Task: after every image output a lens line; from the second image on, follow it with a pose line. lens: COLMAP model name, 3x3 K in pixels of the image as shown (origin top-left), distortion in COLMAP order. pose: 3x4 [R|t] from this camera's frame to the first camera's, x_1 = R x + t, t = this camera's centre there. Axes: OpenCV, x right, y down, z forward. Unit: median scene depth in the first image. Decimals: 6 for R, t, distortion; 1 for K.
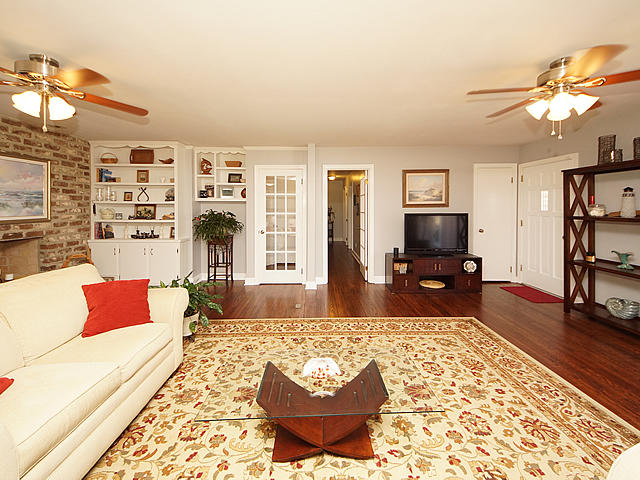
lens RADIAL K [[265.2, 0, 320.6], [0, 265.2, 211.9], [0, 0, 1]] dist [0.012005, -0.009019]
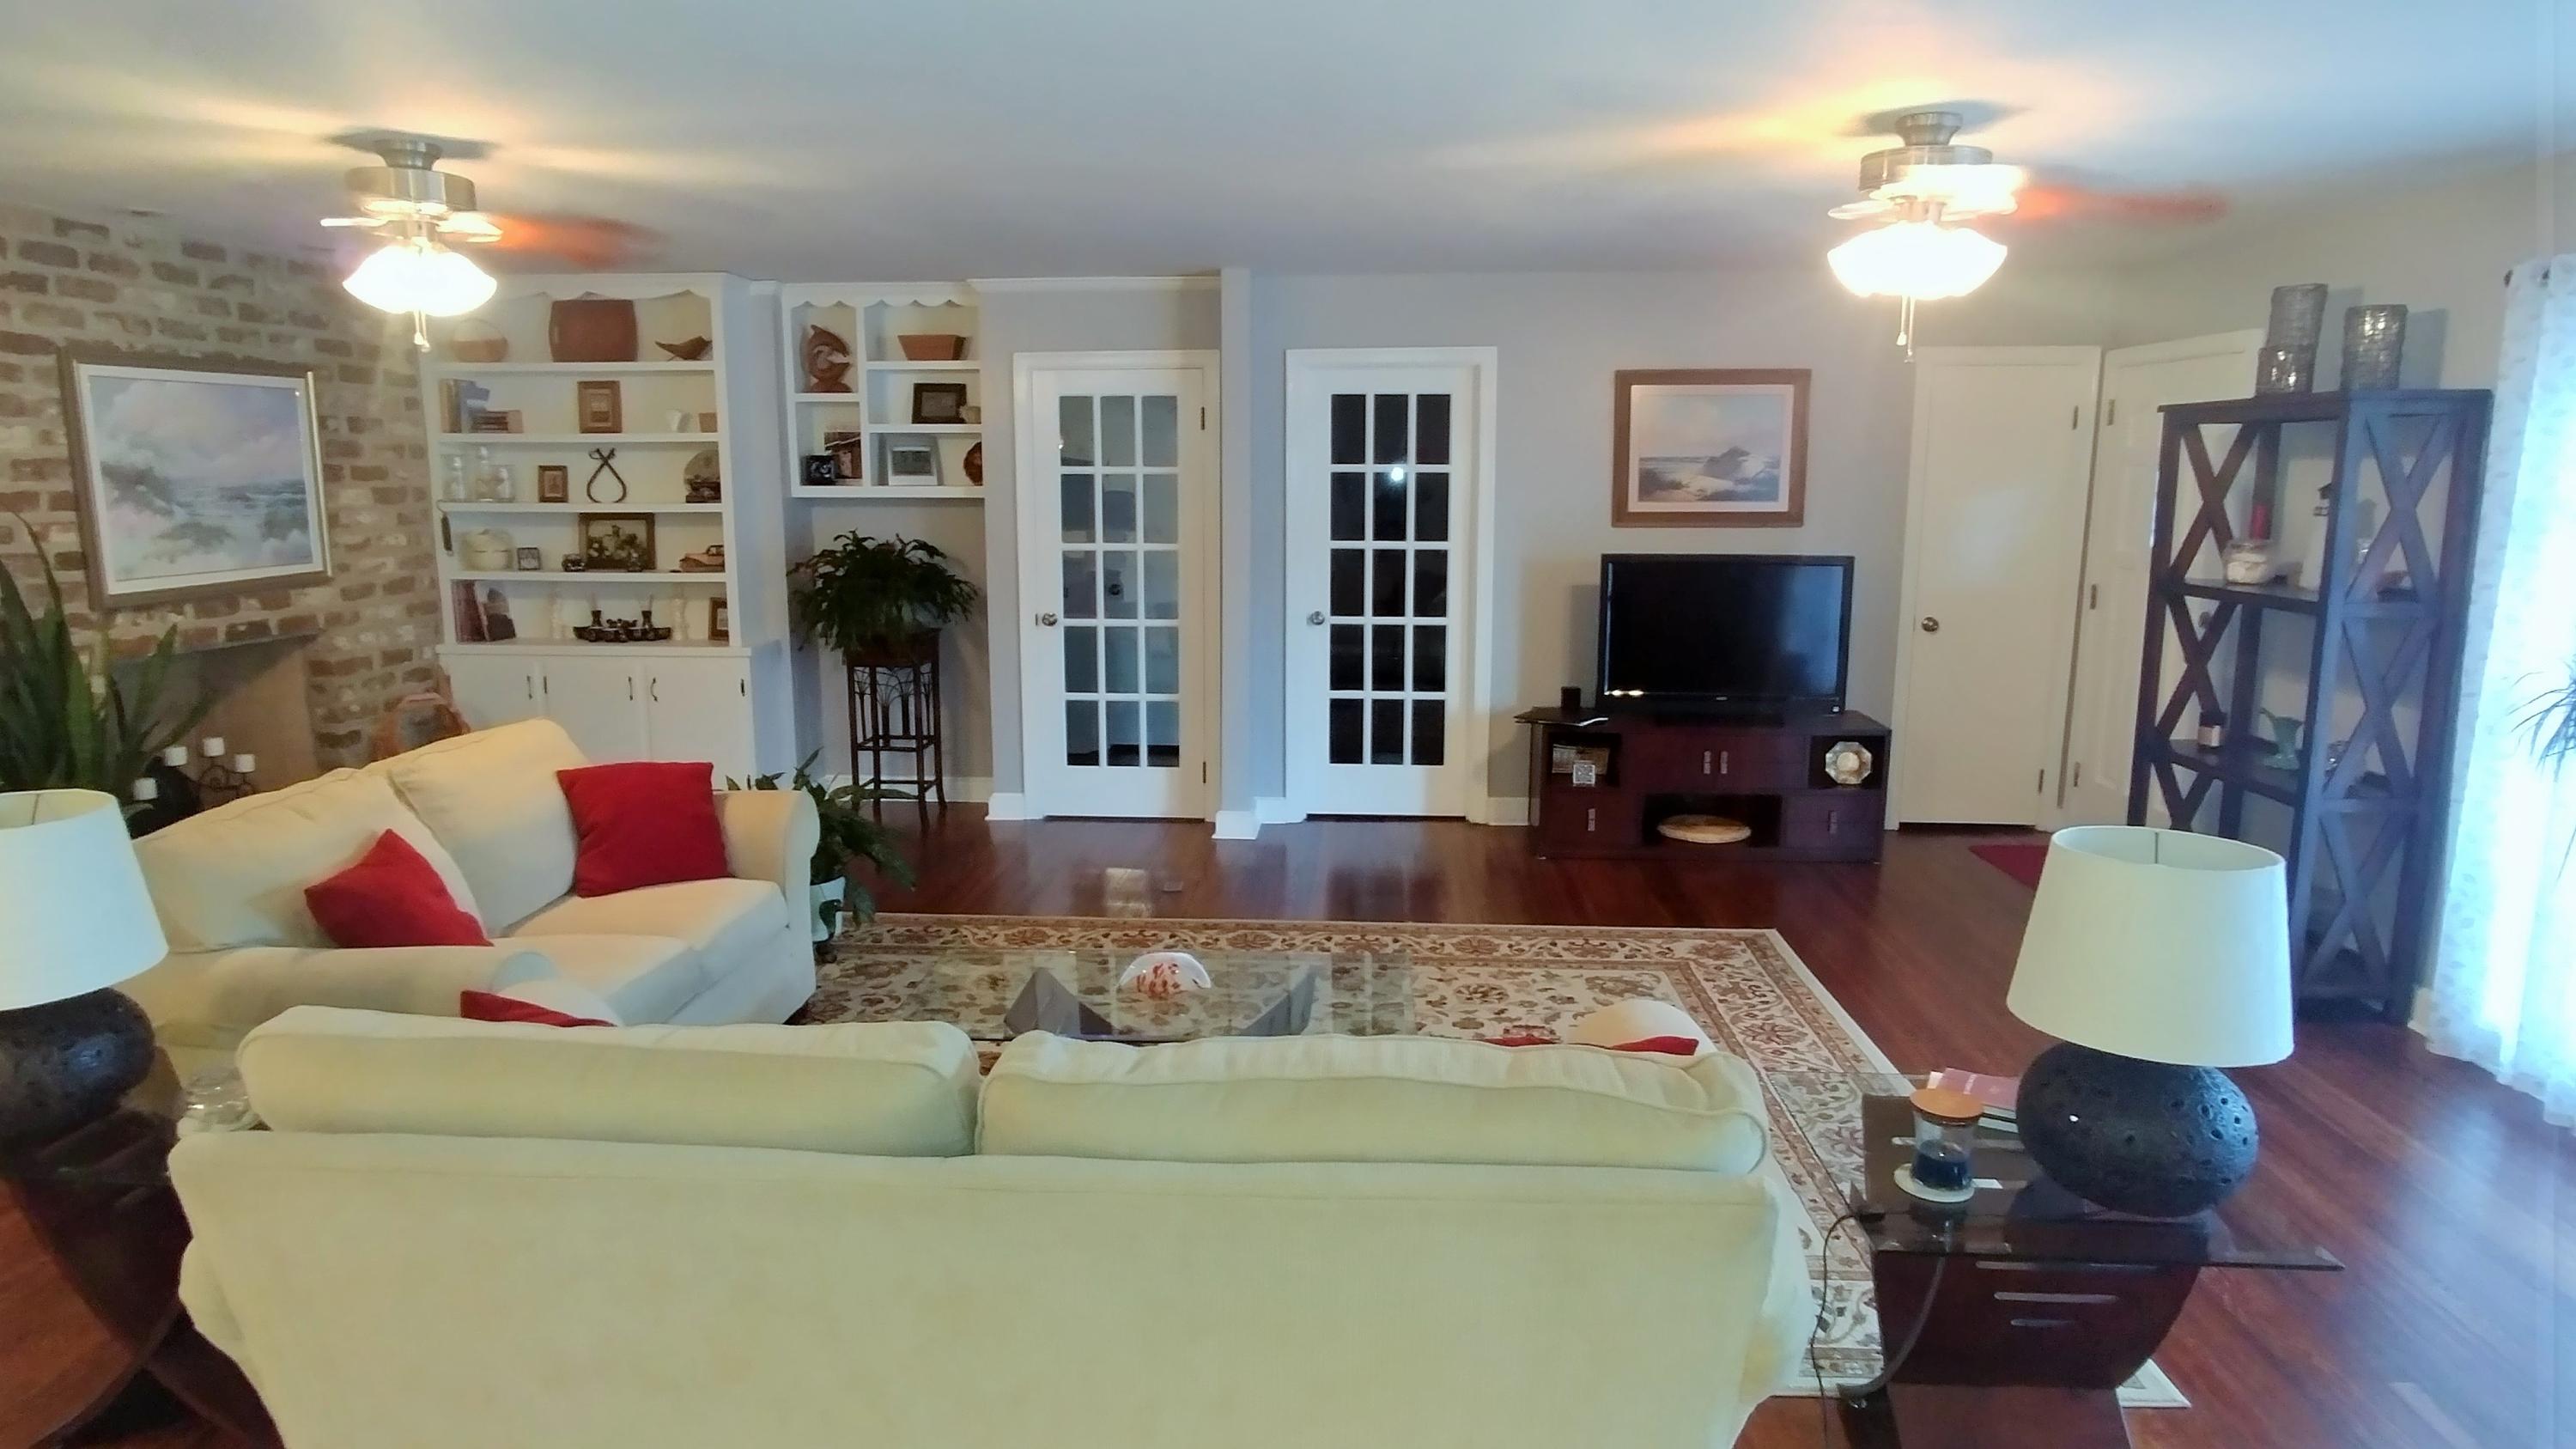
lens RADIAL K [[1403.4, 0, 1288.0], [0, 1403.4, 724.5], [0, 0, 1]] dist [-0.044786, 0.002627]
pose [[0.997229, 0.015755, -0.072711, 0.120977], [-0.003829, 0.986895, 0.161318, -0.047893], [0.074300, -0.160592, 0.984220, -0.363741]]
